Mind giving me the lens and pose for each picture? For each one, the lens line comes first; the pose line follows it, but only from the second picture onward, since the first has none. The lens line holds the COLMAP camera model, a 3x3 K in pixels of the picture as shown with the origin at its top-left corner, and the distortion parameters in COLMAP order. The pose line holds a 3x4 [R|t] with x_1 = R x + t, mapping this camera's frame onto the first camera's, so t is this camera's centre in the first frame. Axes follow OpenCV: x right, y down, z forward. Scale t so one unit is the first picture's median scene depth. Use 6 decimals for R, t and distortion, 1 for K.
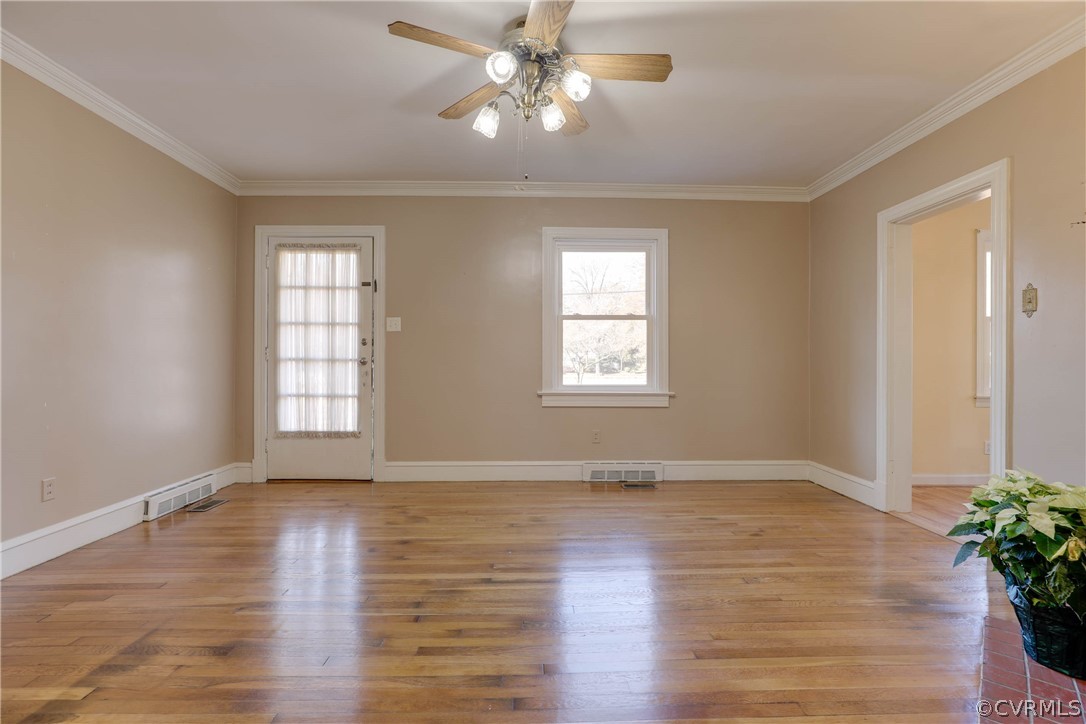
lens RADIAL K [[501.8, 0, 563.9], [0, 501.8, 364.0], [0, 0, 1]] dist [-0.004061, 0.000127]
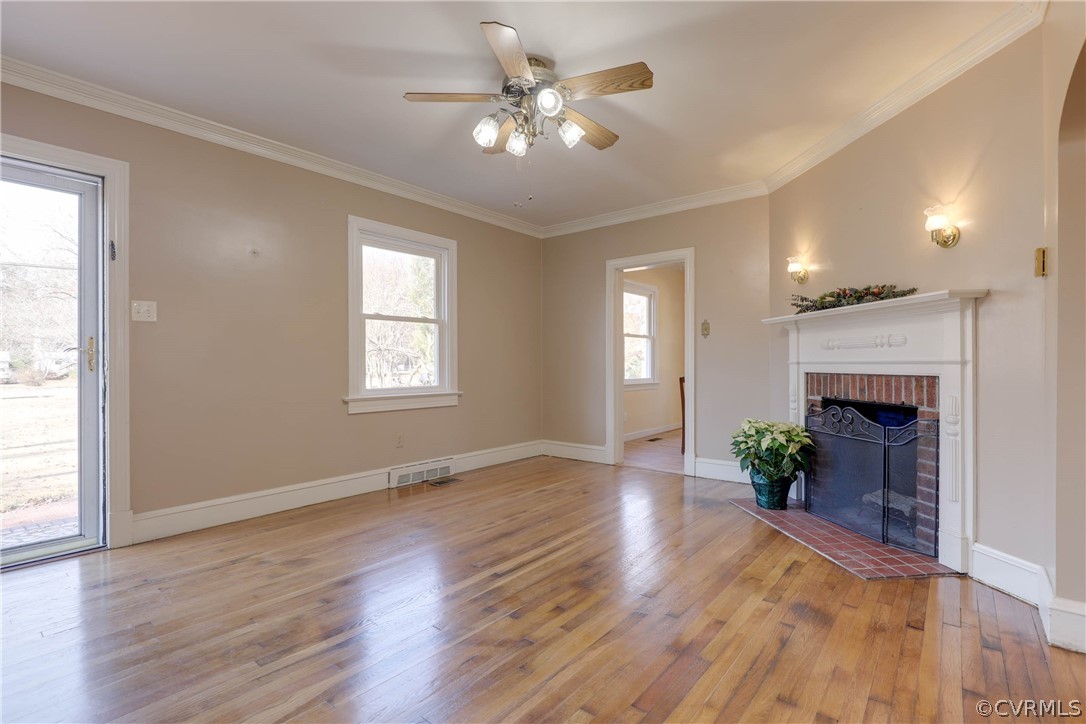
lens RADIAL K [[501.8, 0, 563.9], [0, 501.8, 364.0], [0, 0, 1]] dist [-0.004061, 0.000127]
pose [[0.652052, -0.006227, 0.758149, -0.481295], [0.007948, 0.999967, 0.001378, -0.003350], [-0.758133, 0.005127, 0.652080, 0.121991]]
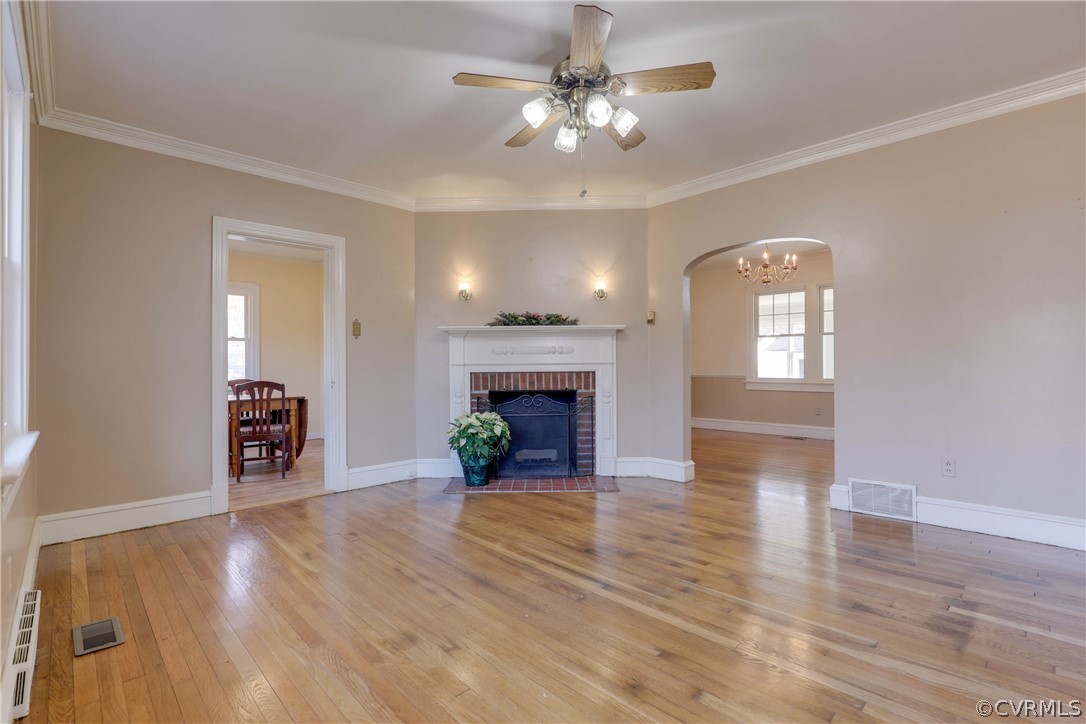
lens RADIAL K [[488.6, 0, 543.0], [0, 488.6, 362.0], [0, 0, 1]] dist [-0.002451, -0.000139]
pose [[-0.648848, 0.008141, 0.760875, -0.451830], [0.008488, 0.999958, -0.003460, -0.001710], [-0.760871, 0.004213, -0.648890, 0.971340]]
